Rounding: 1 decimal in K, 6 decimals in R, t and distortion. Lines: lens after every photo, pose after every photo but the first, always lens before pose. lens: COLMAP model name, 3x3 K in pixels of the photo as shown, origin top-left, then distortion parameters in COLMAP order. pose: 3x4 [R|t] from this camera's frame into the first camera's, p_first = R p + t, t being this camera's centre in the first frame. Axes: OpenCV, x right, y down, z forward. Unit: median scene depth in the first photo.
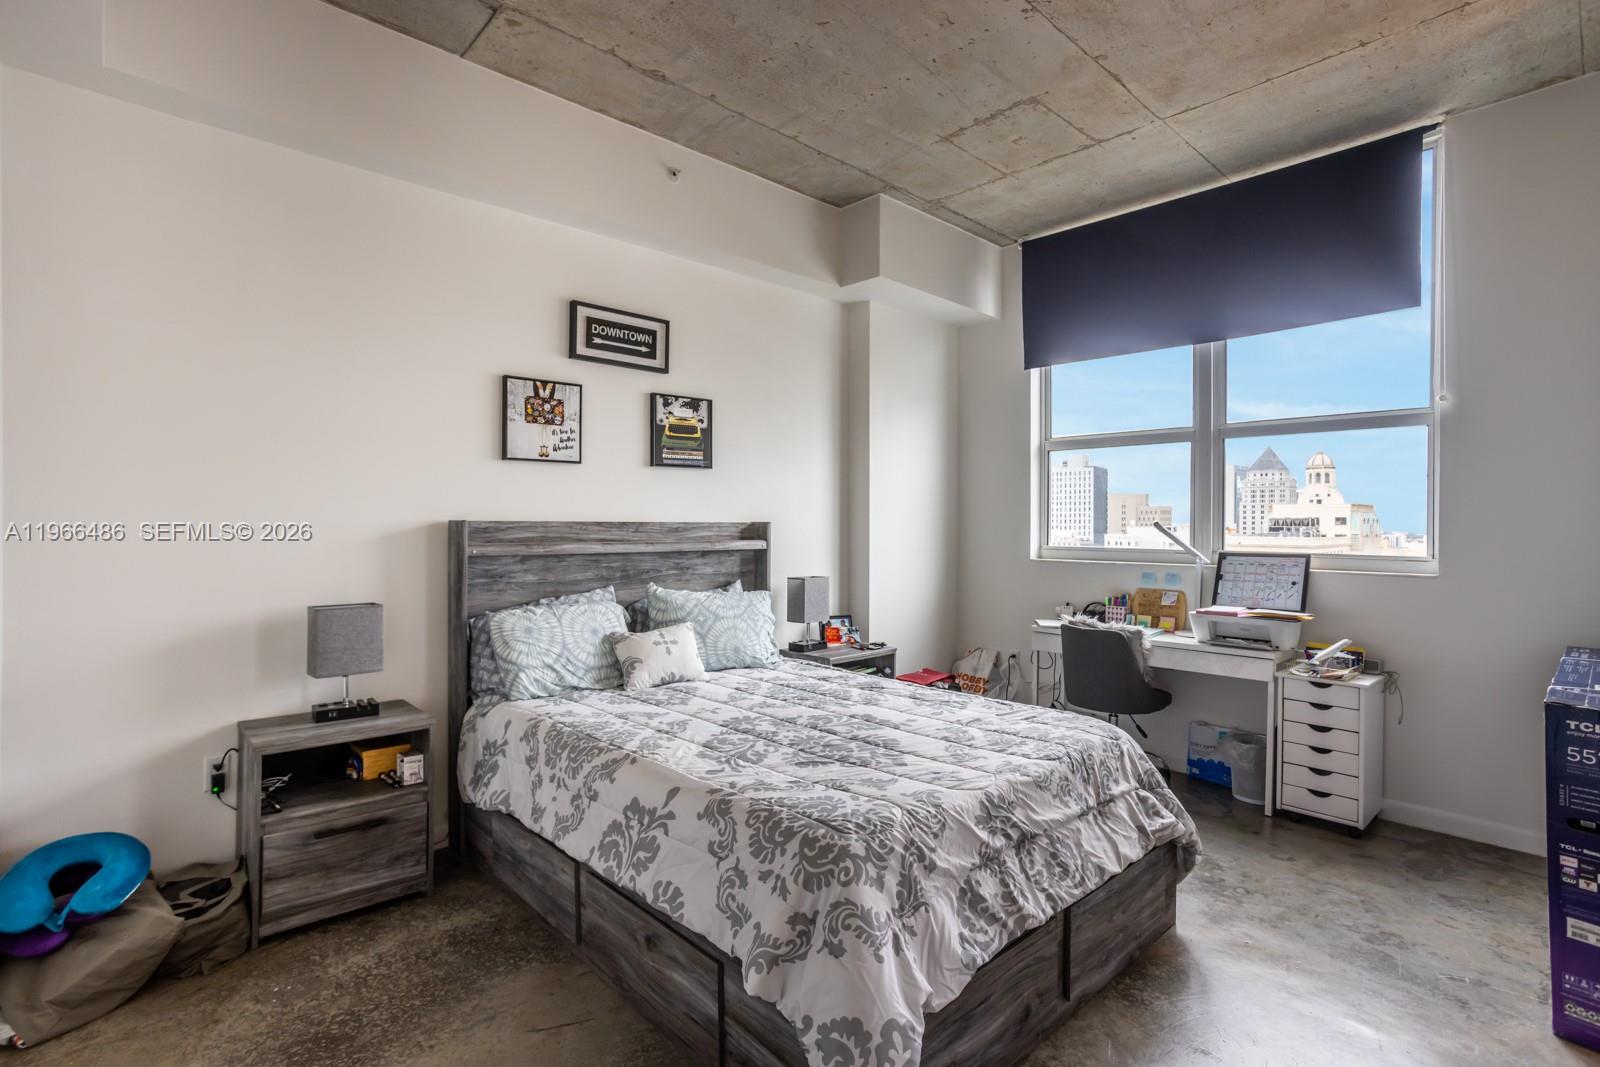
lens RADIAL K [[750.9, 0, 802.4], [0, 750.9, 525.3], [0, 0, 1]] dist [0.000397, 0.000606]
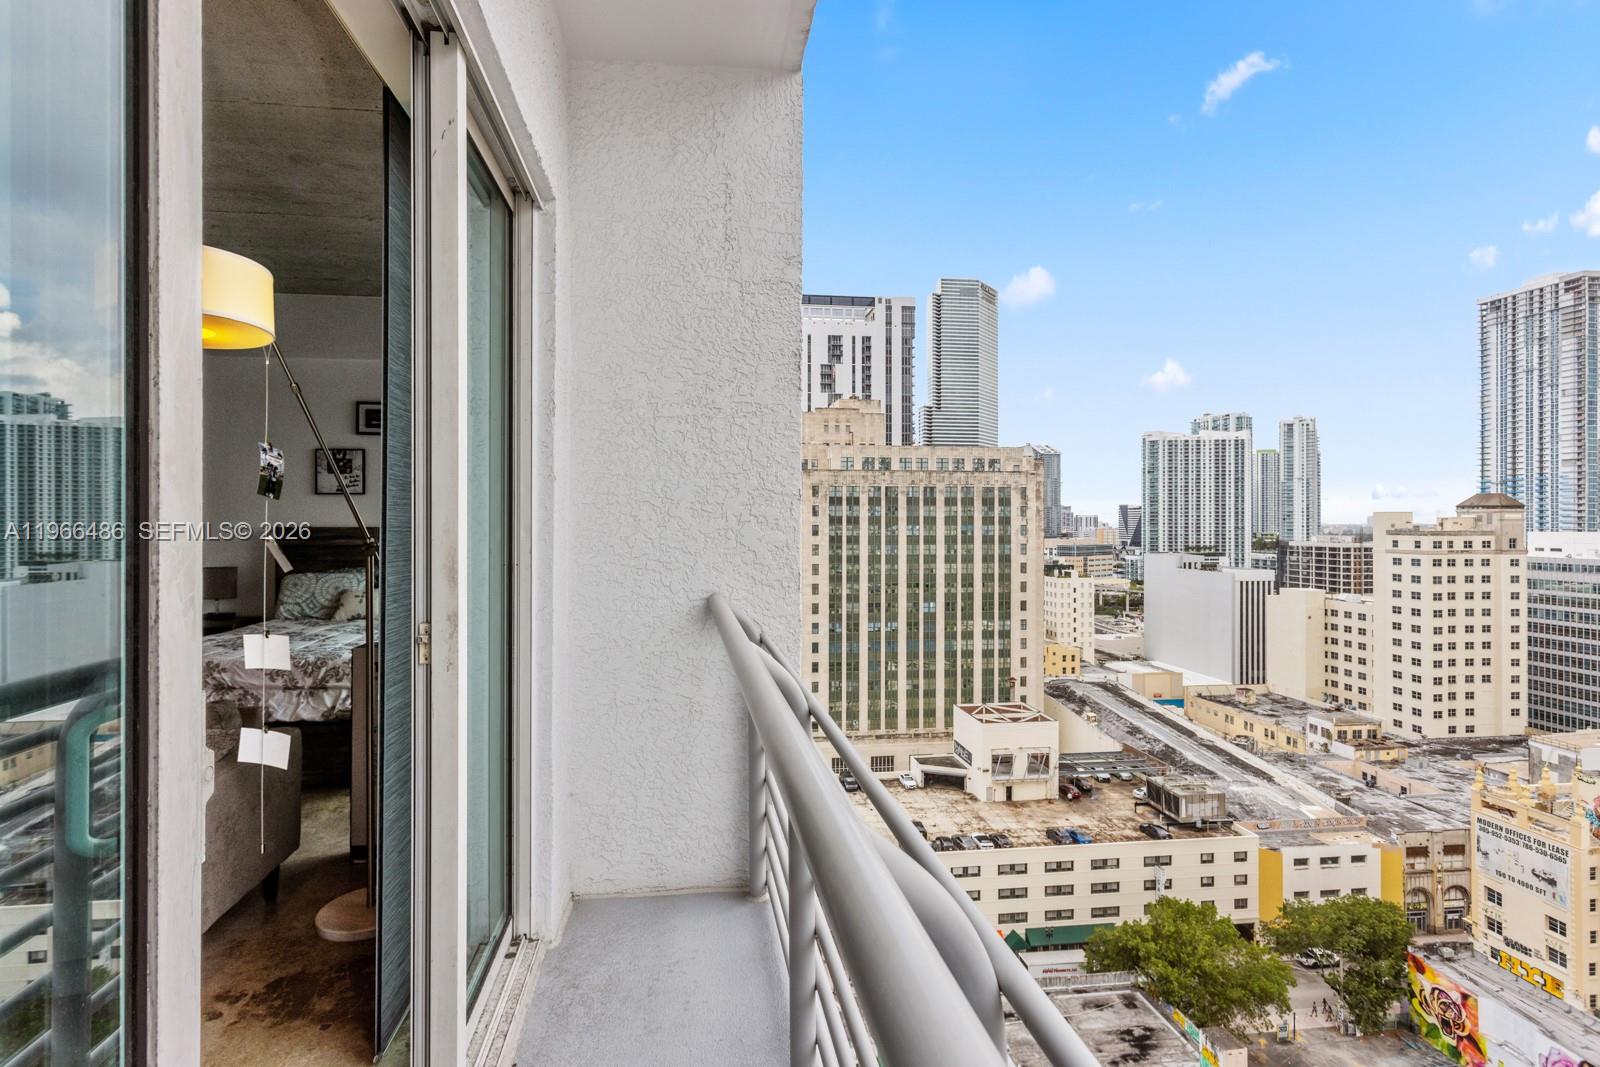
lens RADIAL K [[750.9, 0, 790.9], [0, 750.9, 525.9], [0, 0, 1]] dist [0.000397, 0.000606]
pose [[0.818374, -0.003572, -0.574675, 1.541096], [0.004030, 0.999992, -0.000476, -0.003085], [0.574672, -0.001927, 0.818382, 0.140620]]
